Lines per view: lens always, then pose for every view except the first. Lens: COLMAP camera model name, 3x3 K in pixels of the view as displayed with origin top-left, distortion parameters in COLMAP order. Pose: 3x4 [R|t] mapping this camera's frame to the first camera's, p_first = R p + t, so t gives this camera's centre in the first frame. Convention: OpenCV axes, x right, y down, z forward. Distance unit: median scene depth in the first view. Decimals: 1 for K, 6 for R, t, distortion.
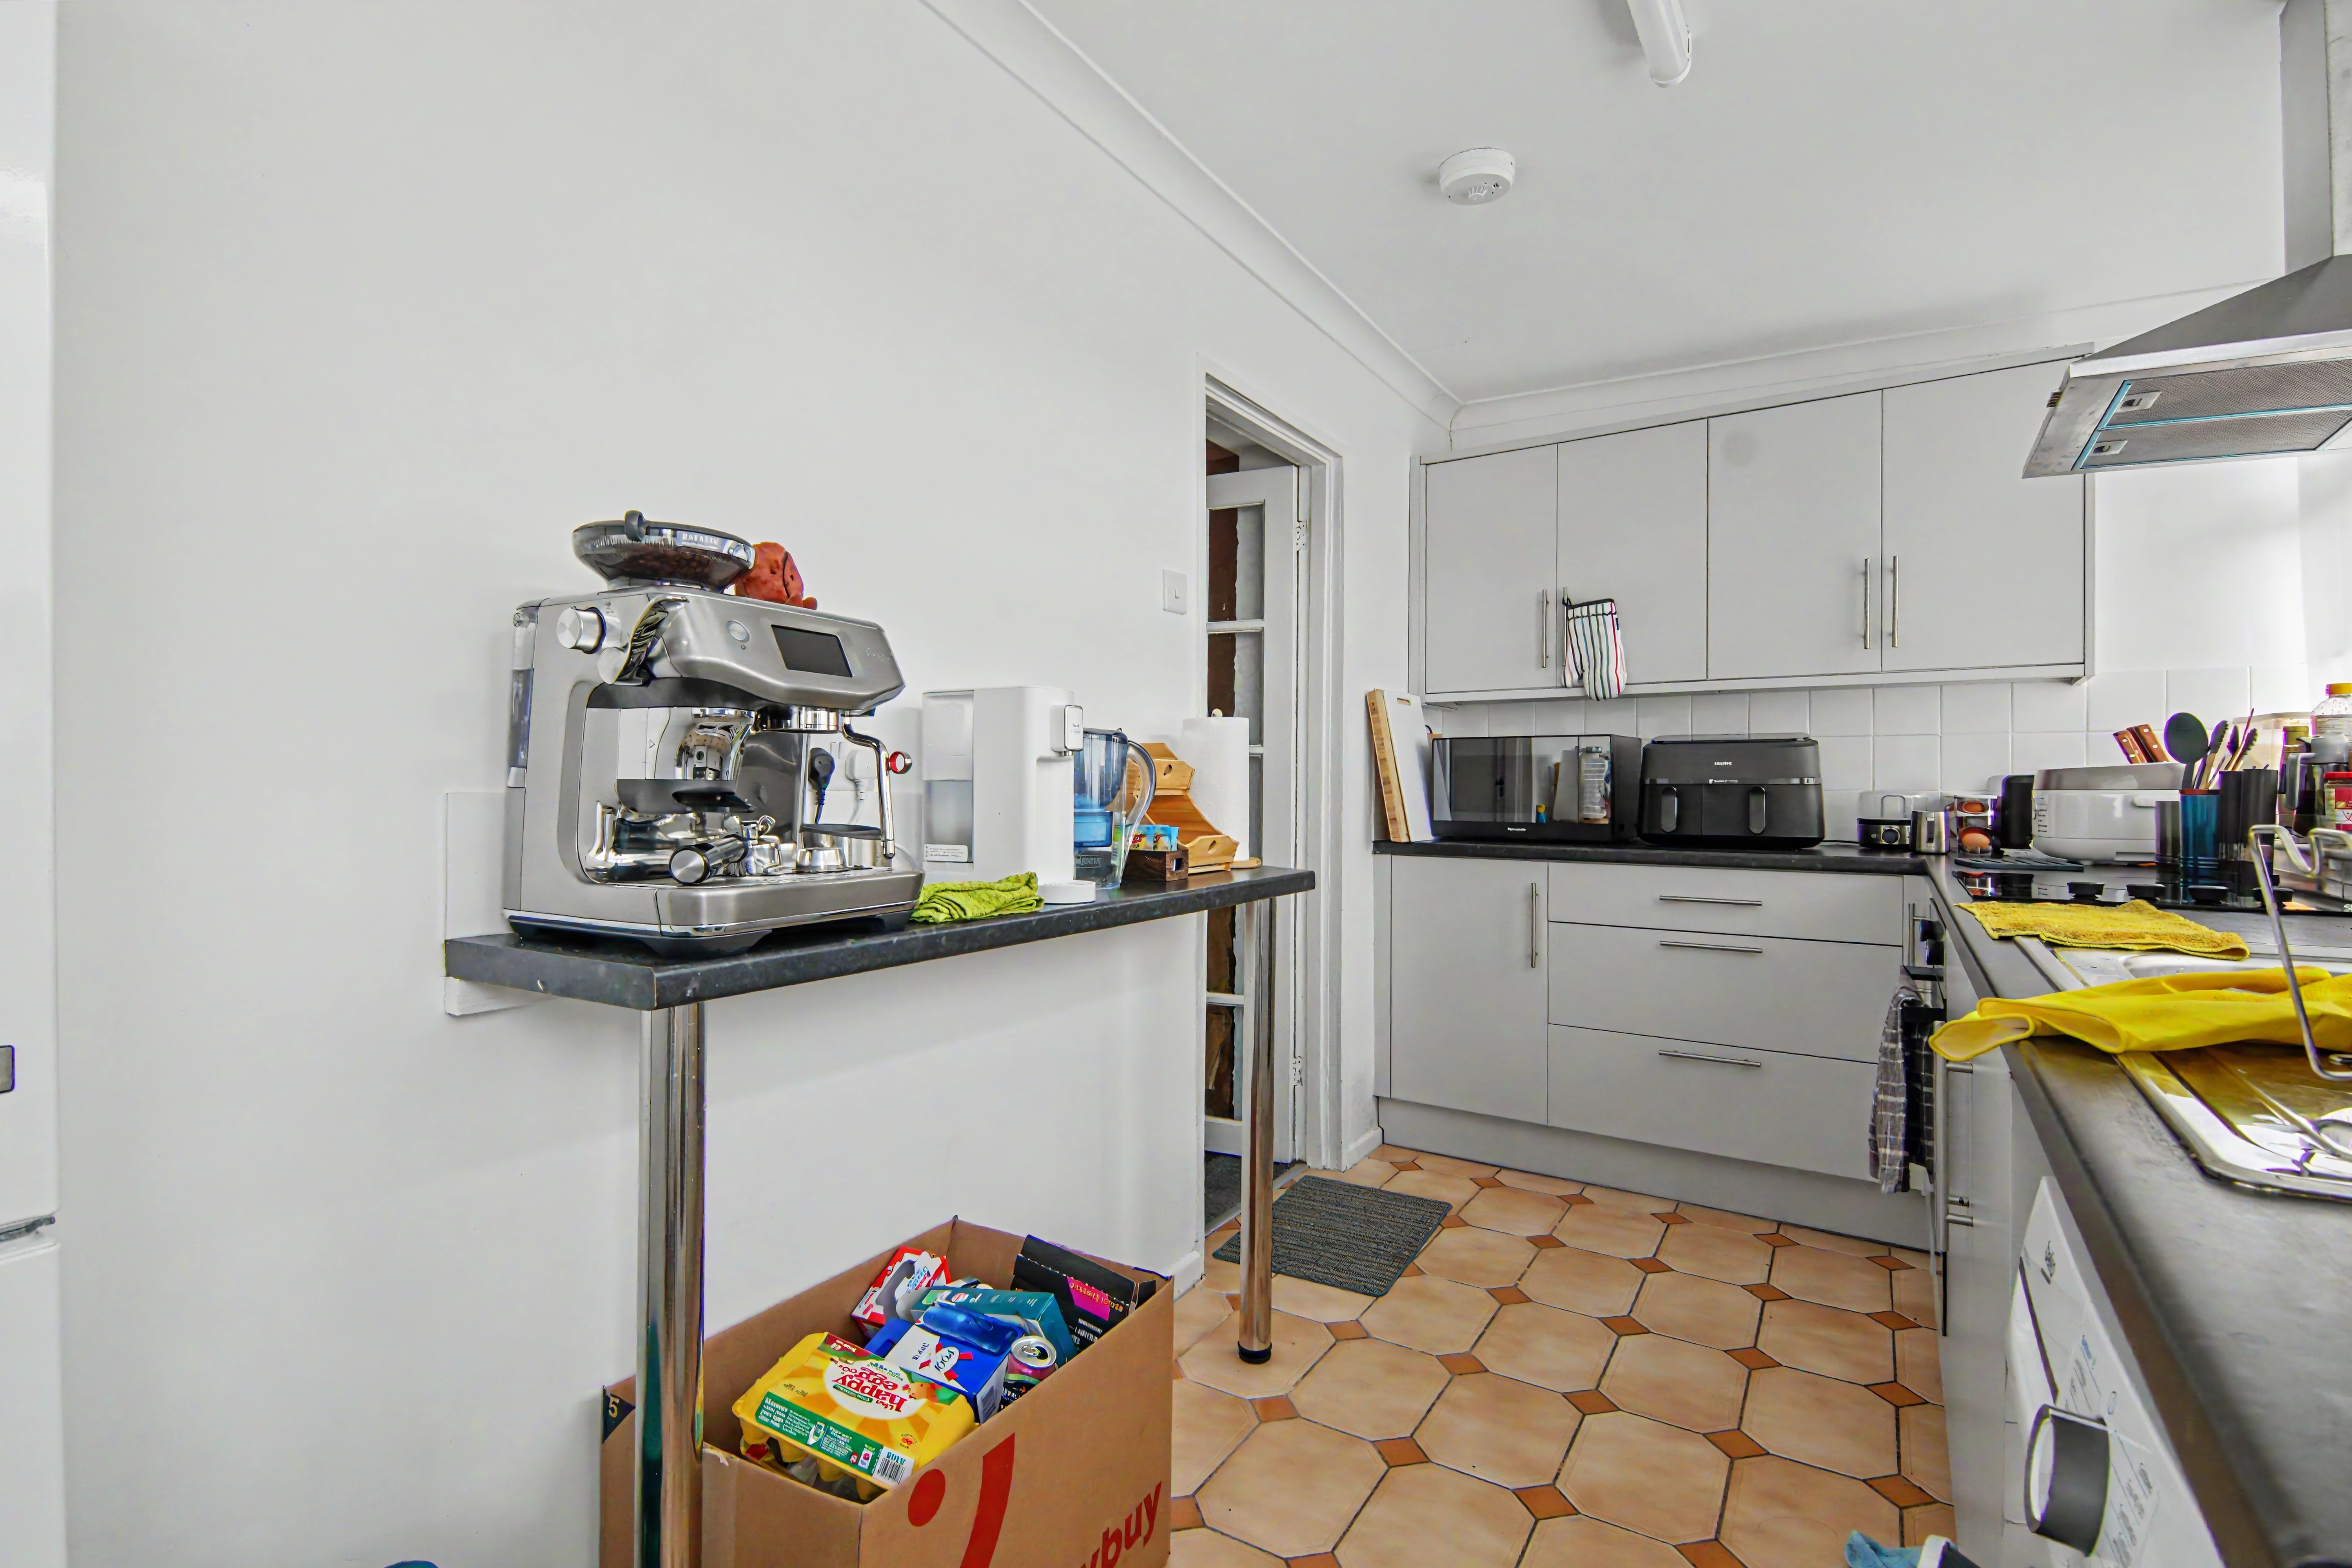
lens RADIAL K [[1142.4, 0, 1165.0], [0, 1142.4, 780.3], [0, 0, 1]] dist [0.025808, -0.019452]
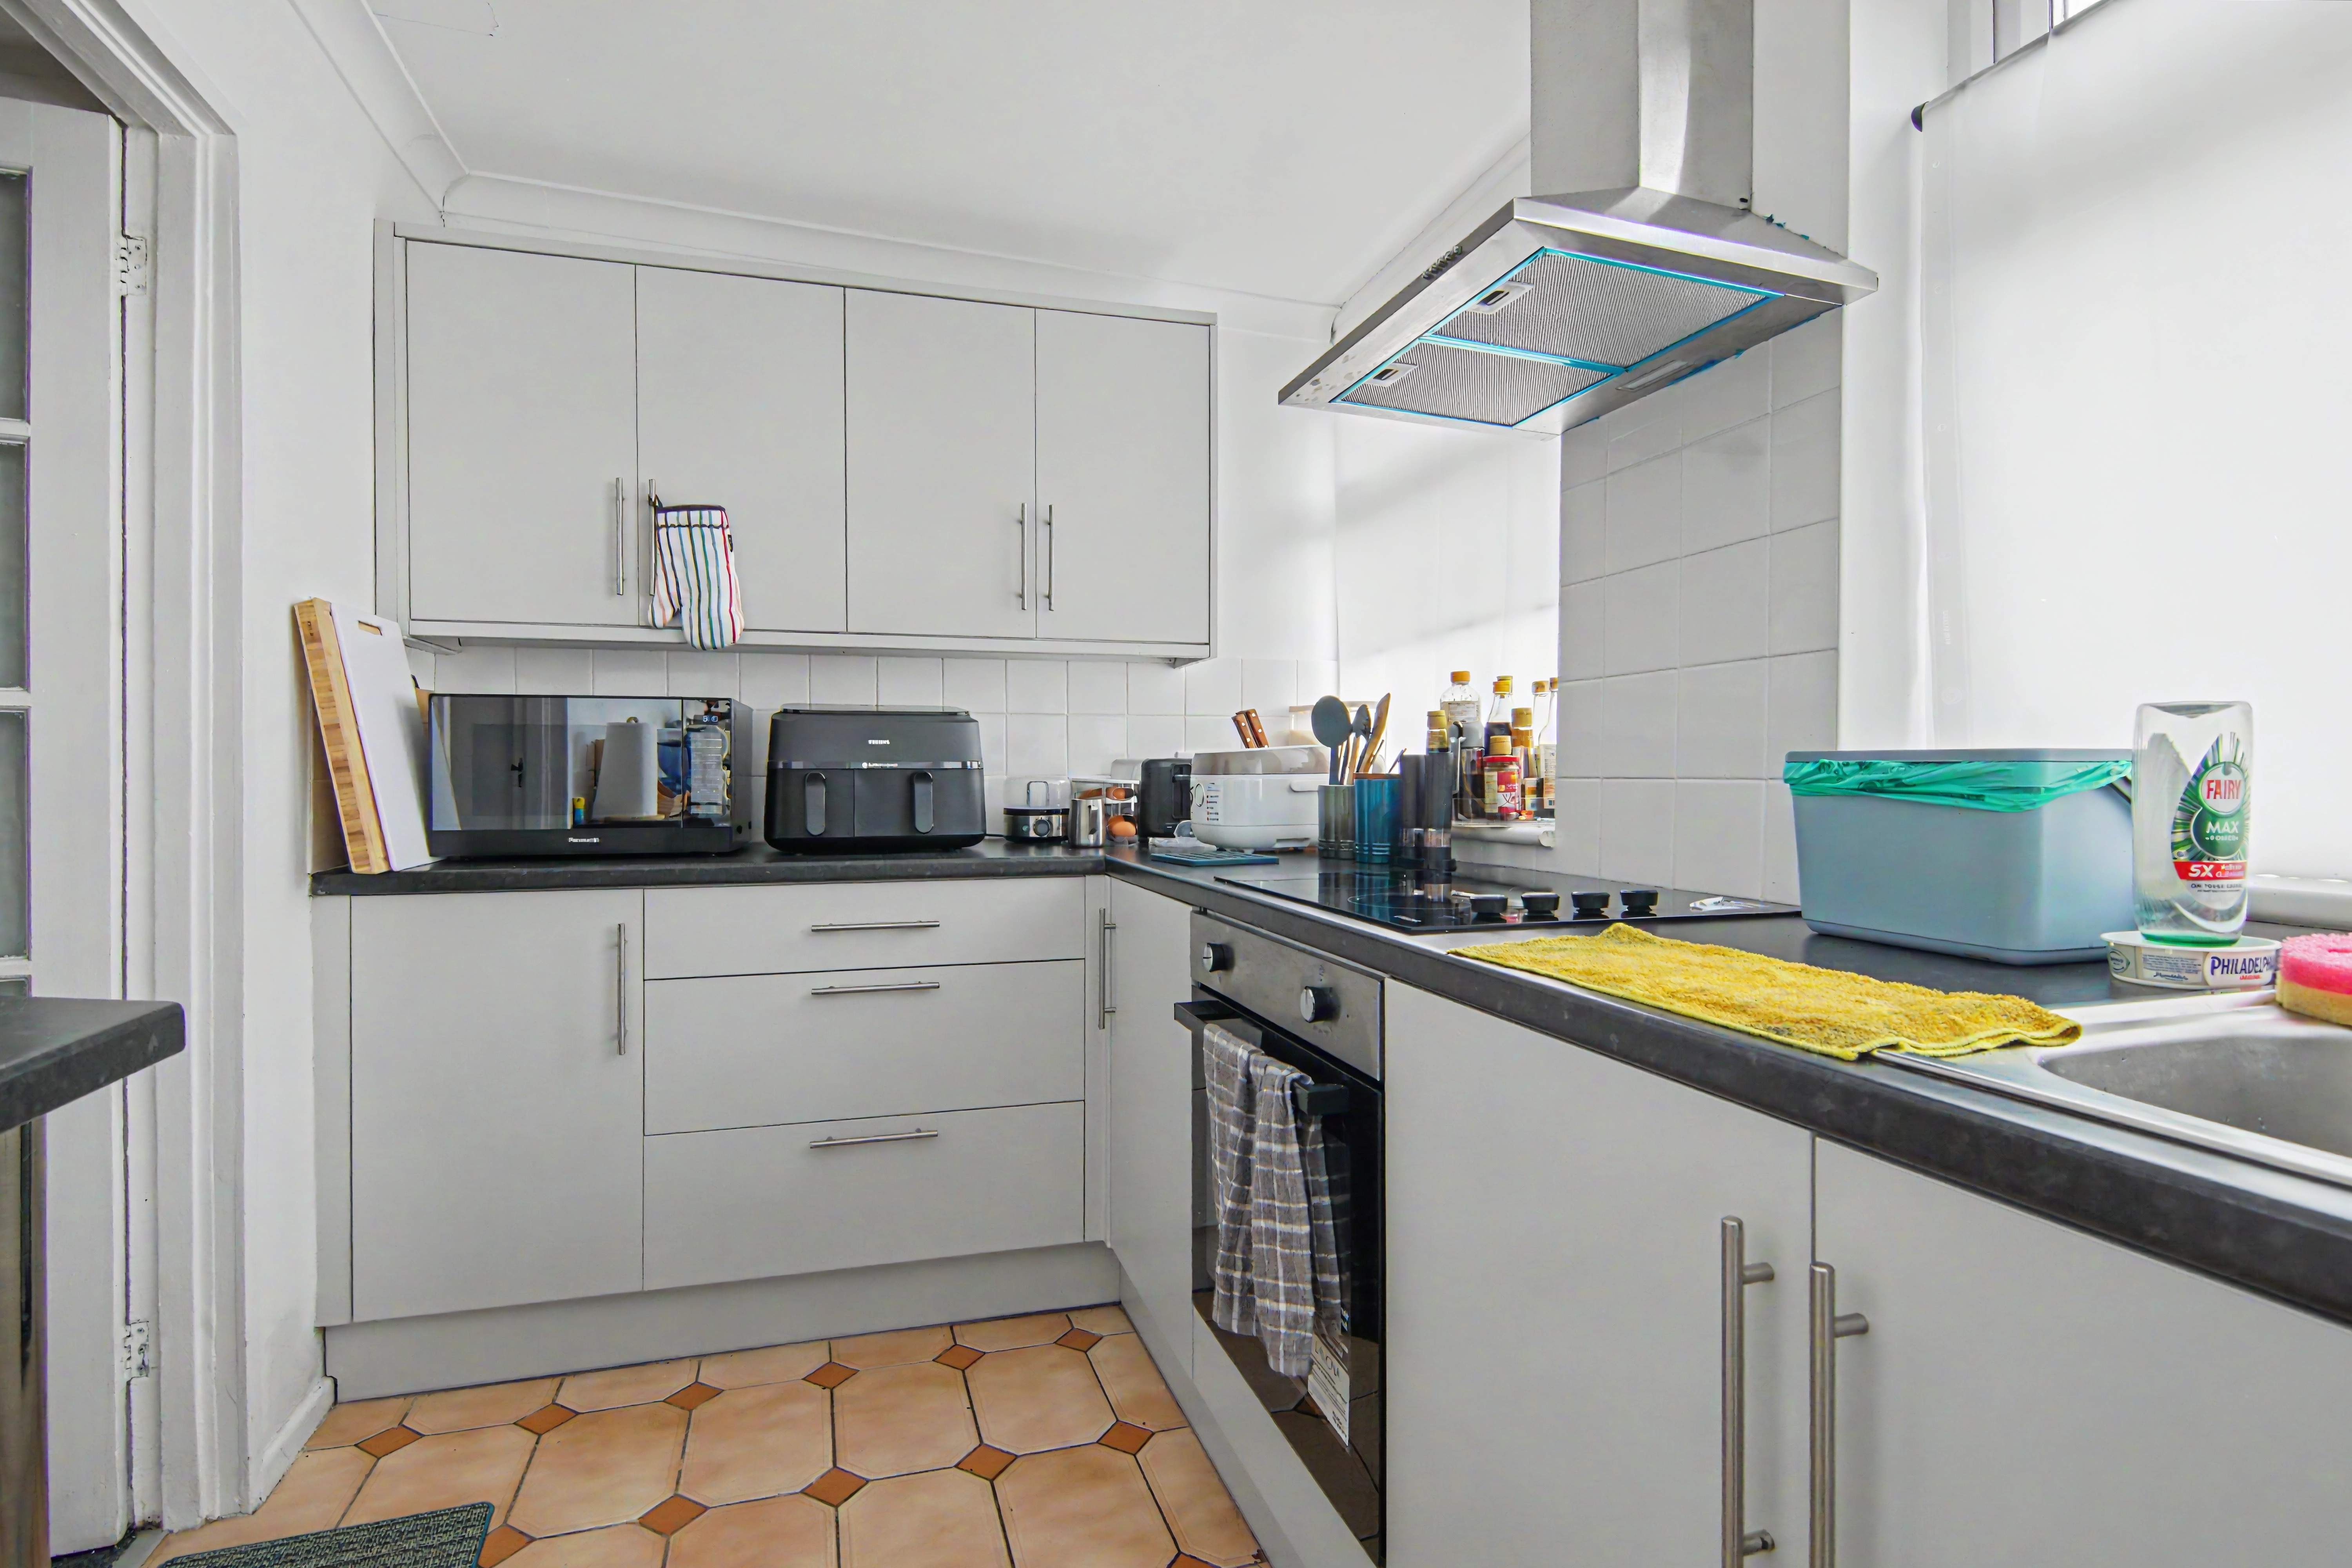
lens RADIAL K [[1142.4, 0, 1165.0], [0, 1142.4, 780.3], [0, 0, 1]] dist [0.025808, -0.019452]
pose [[0.663142, -0.010170, 0.748425, 0.042889], [-0.000389, 0.999903, 0.013931, 0.000123], [-0.748494, -0.009530, 0.663073, 0.347506]]
